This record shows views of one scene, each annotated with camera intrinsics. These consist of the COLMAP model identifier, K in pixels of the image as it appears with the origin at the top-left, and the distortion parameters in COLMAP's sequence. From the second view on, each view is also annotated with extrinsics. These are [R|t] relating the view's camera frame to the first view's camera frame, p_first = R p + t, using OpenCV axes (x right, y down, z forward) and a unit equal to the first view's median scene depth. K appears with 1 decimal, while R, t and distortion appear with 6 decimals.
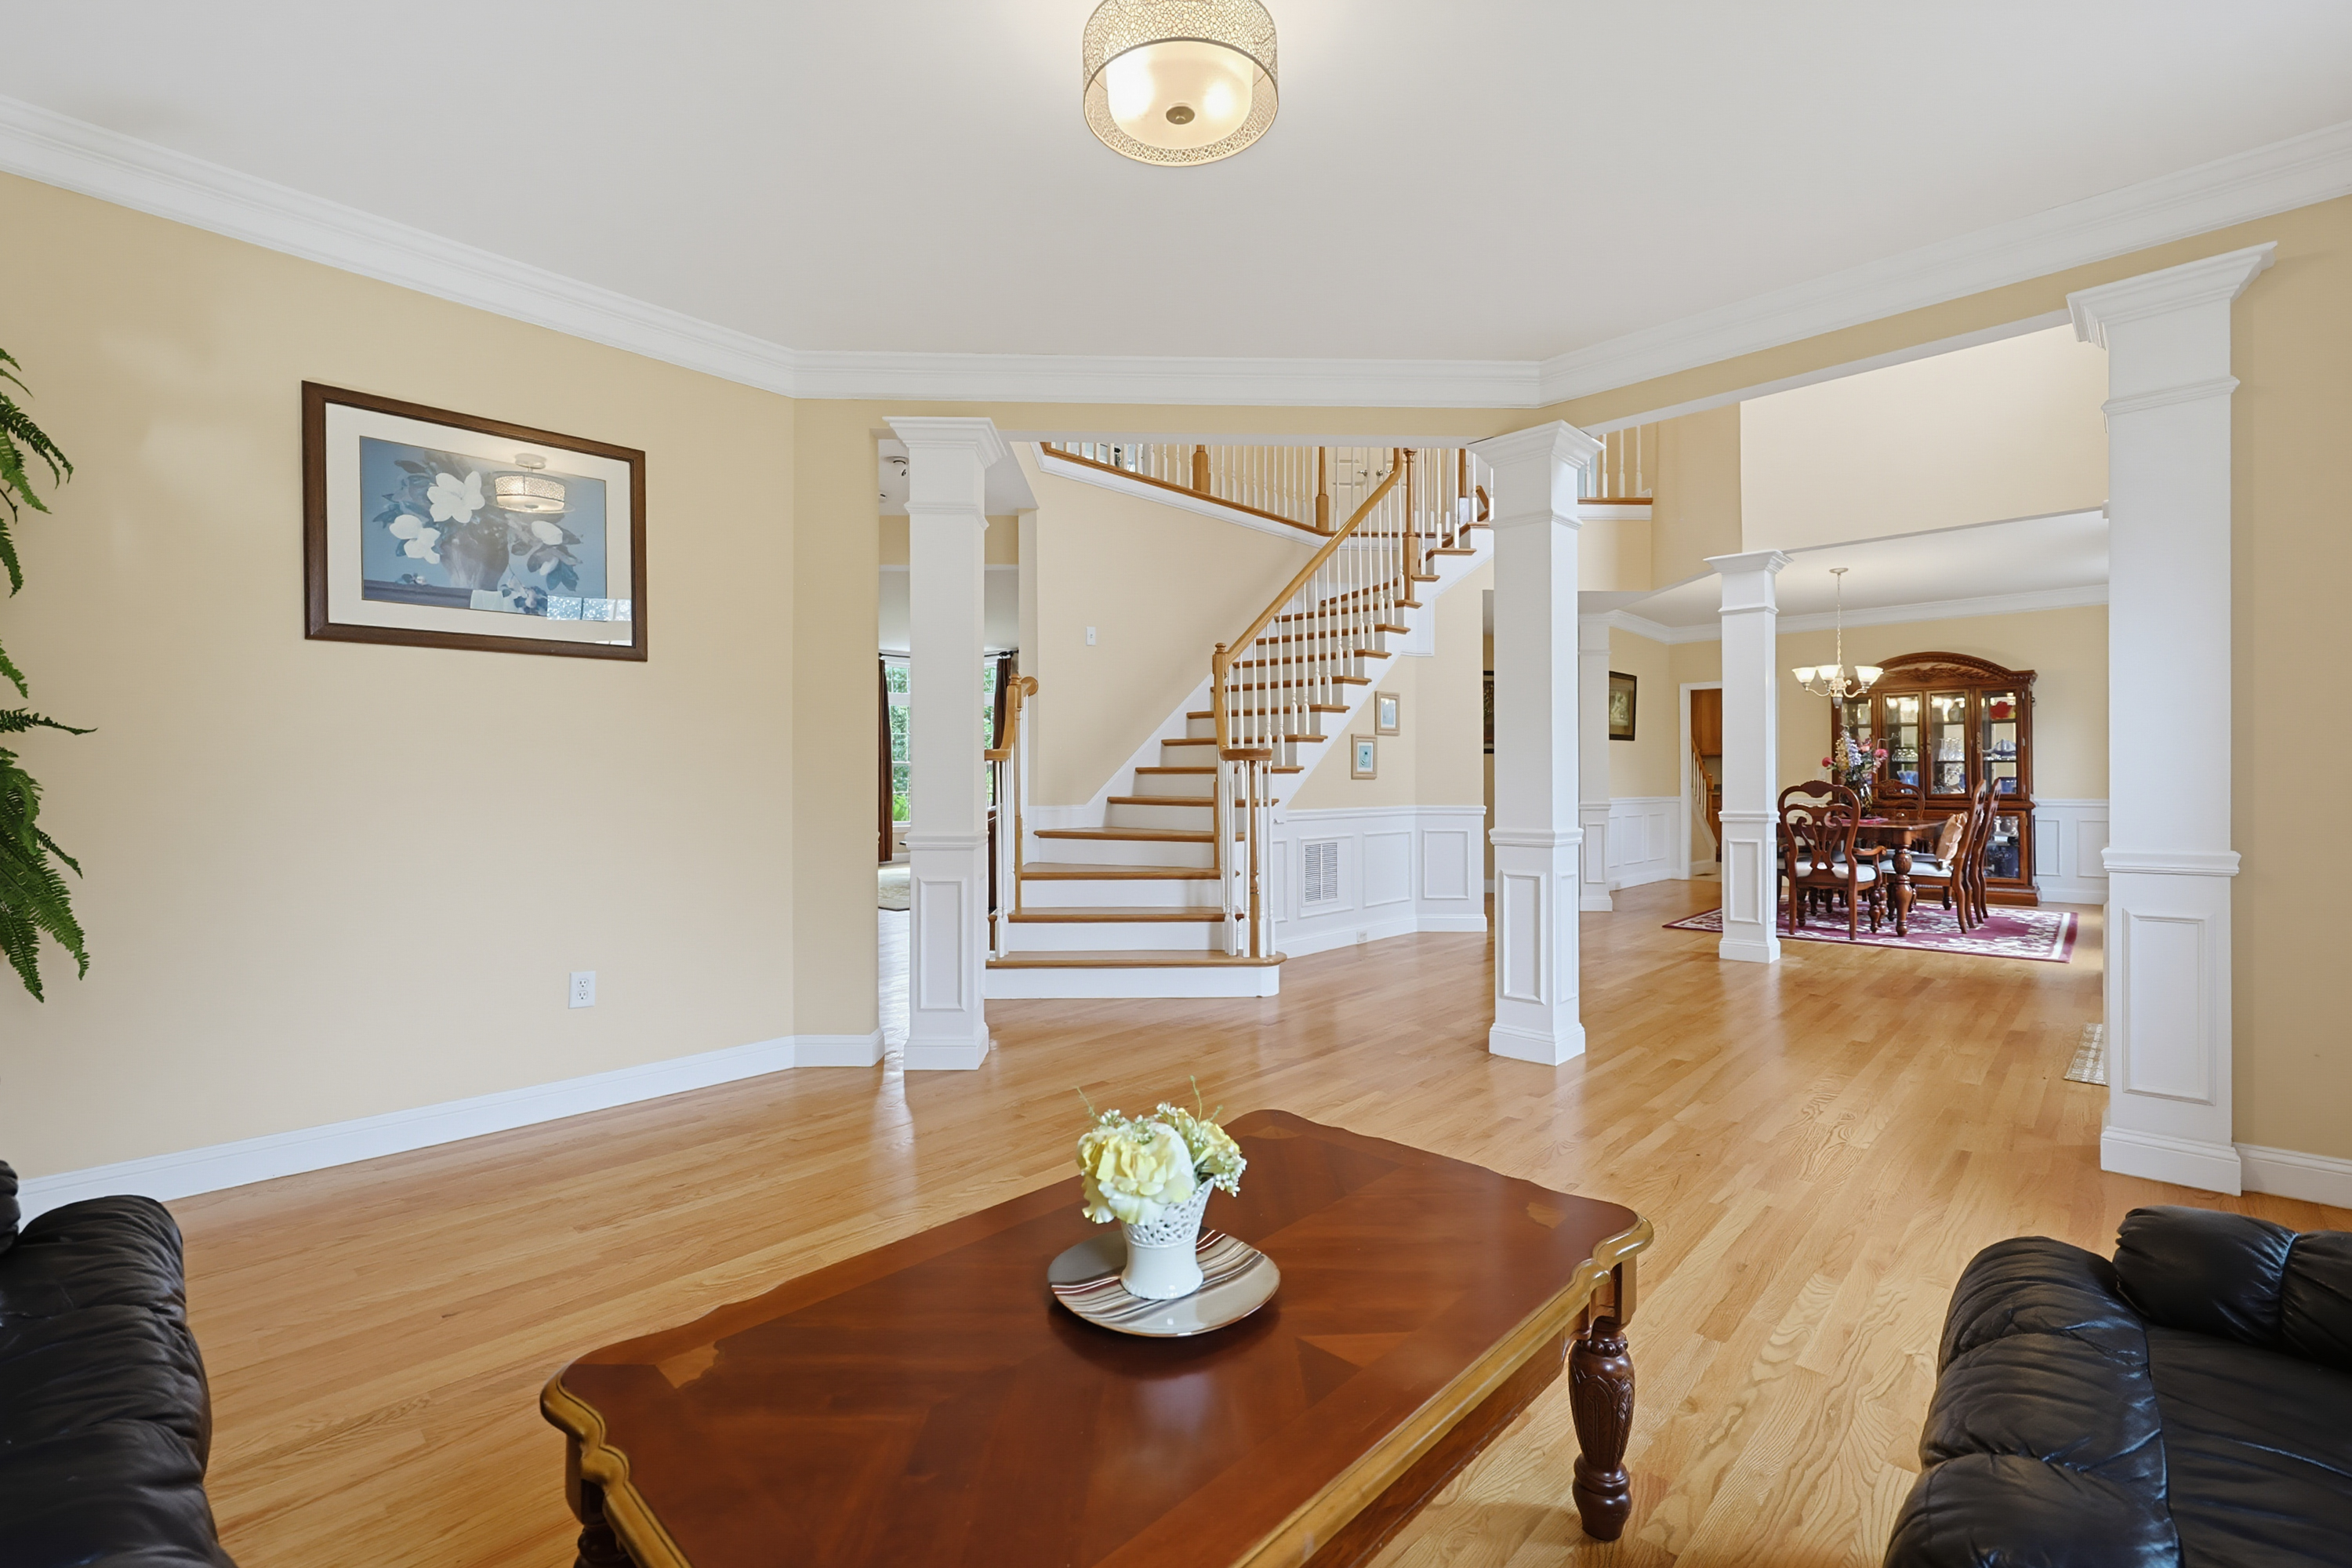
lens RADIAL K [[1015.5, 0, 1185.4], [0, 1015.5, 776.3], [0, 0, 1]] dist [-0.000365, 0.000204]
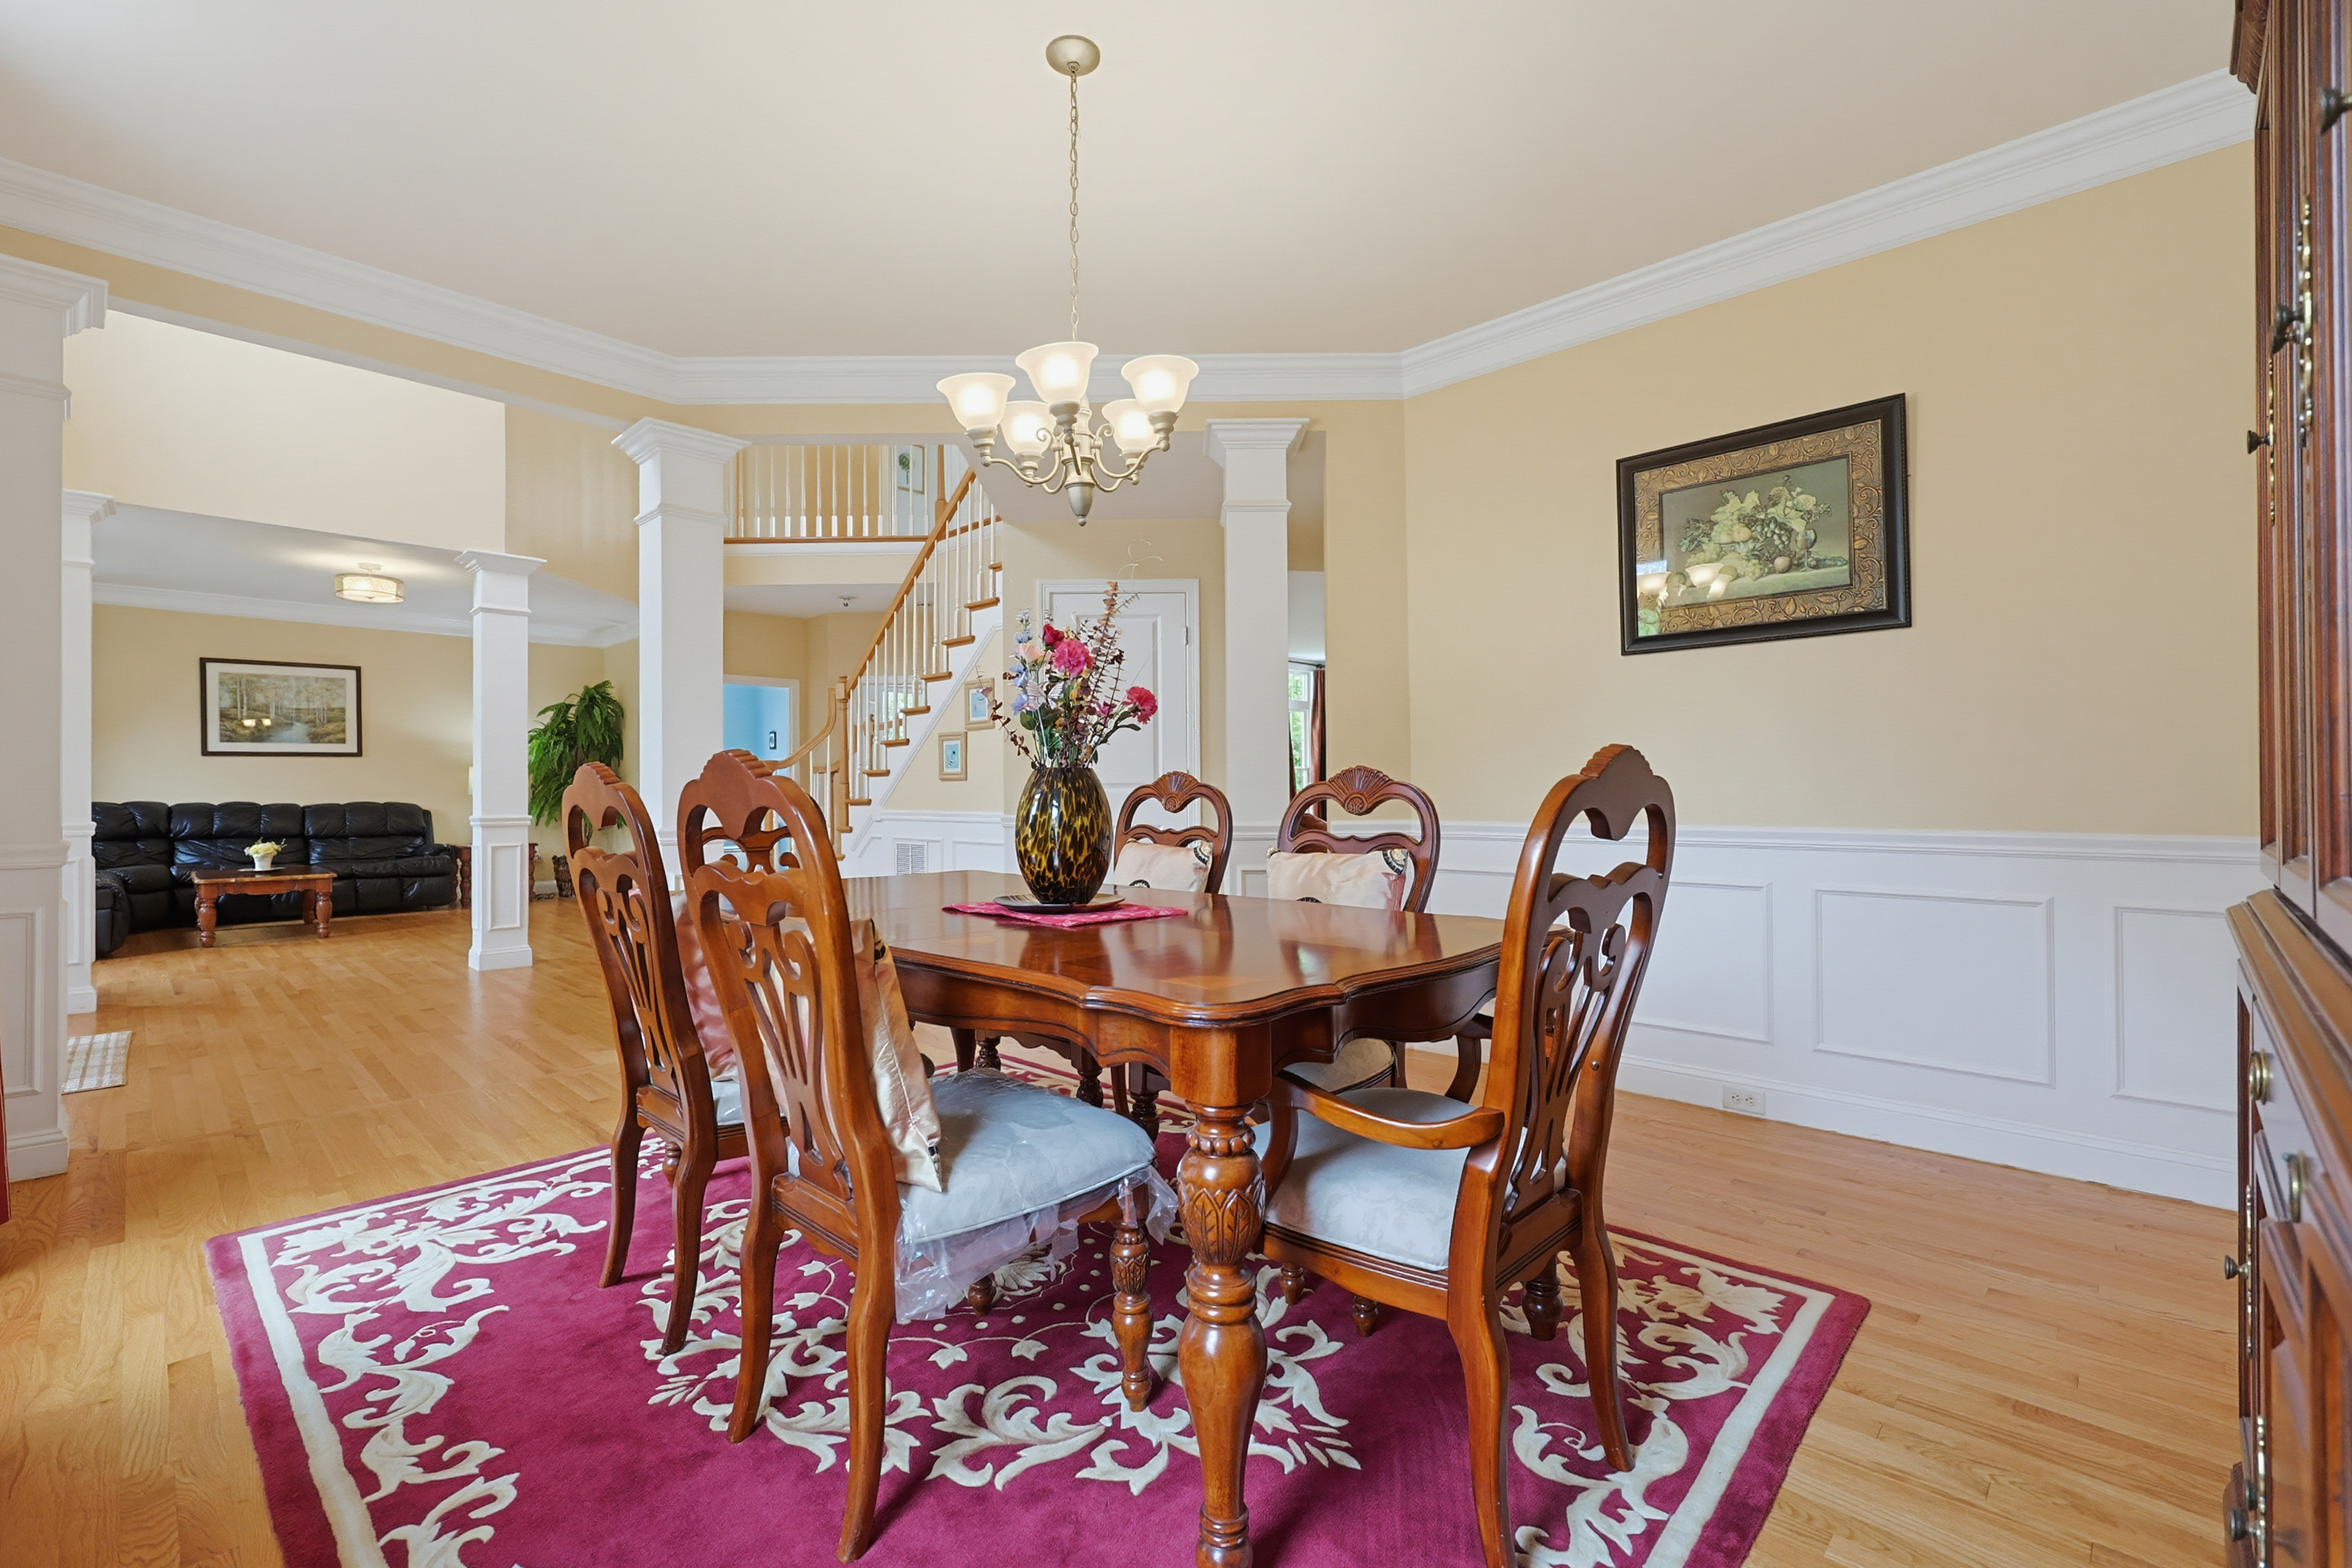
lens RADIAL K [[1097.8, 0, 1211.0], [0, 1097.8, 784.7], [0, 0, 1]] dist [-0.002122, -0.000536]
pose [[-0.034621, -0.005818, -0.999384, 2.271861], [0.005933, 0.999964, -0.006027, 0.026918], [0.999383, -0.006138, -0.034585, 2.481477]]
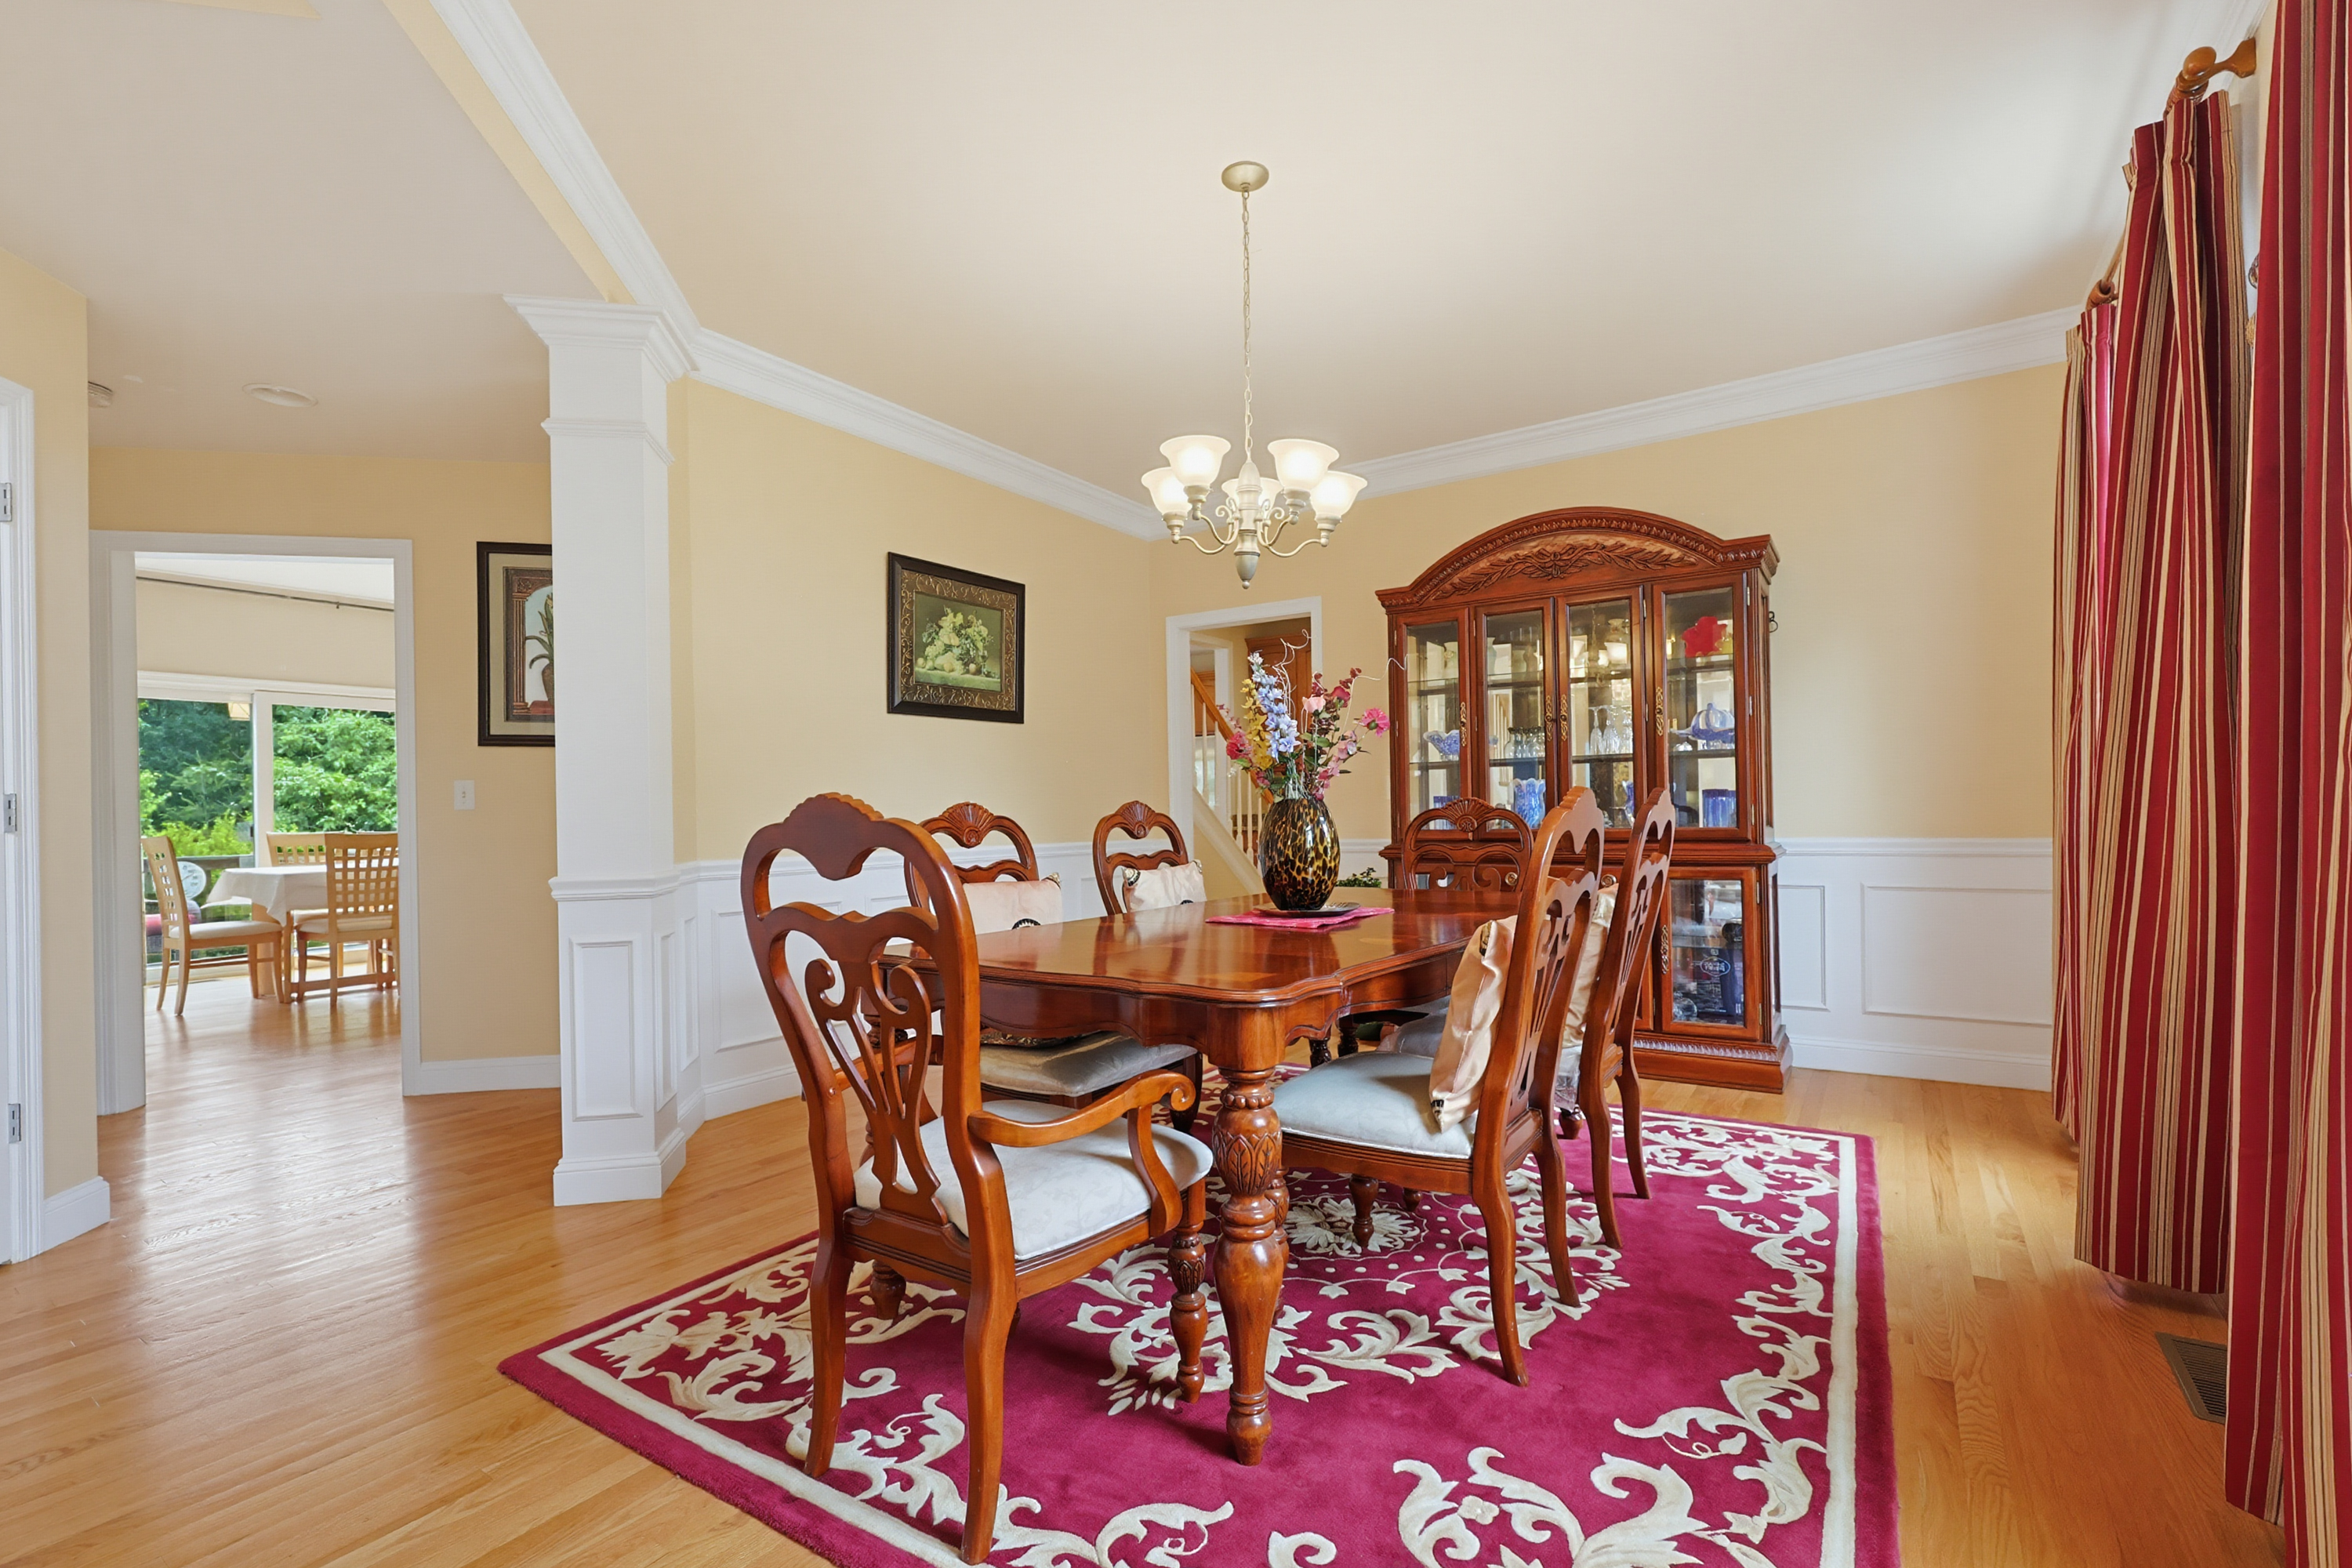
lens RADIAL K [[1068.7, 0, 1189.8], [0, 1068.7, 821.5], [0, 0, 1]] dist [0.000483, 0.000194]
pose [[0.983776, -0.013960, 0.178858, 1.291065], [0.012430, 0.999876, 0.009668, 0.018148], [-0.178971, -0.007288, 0.983827, 1.509523]]
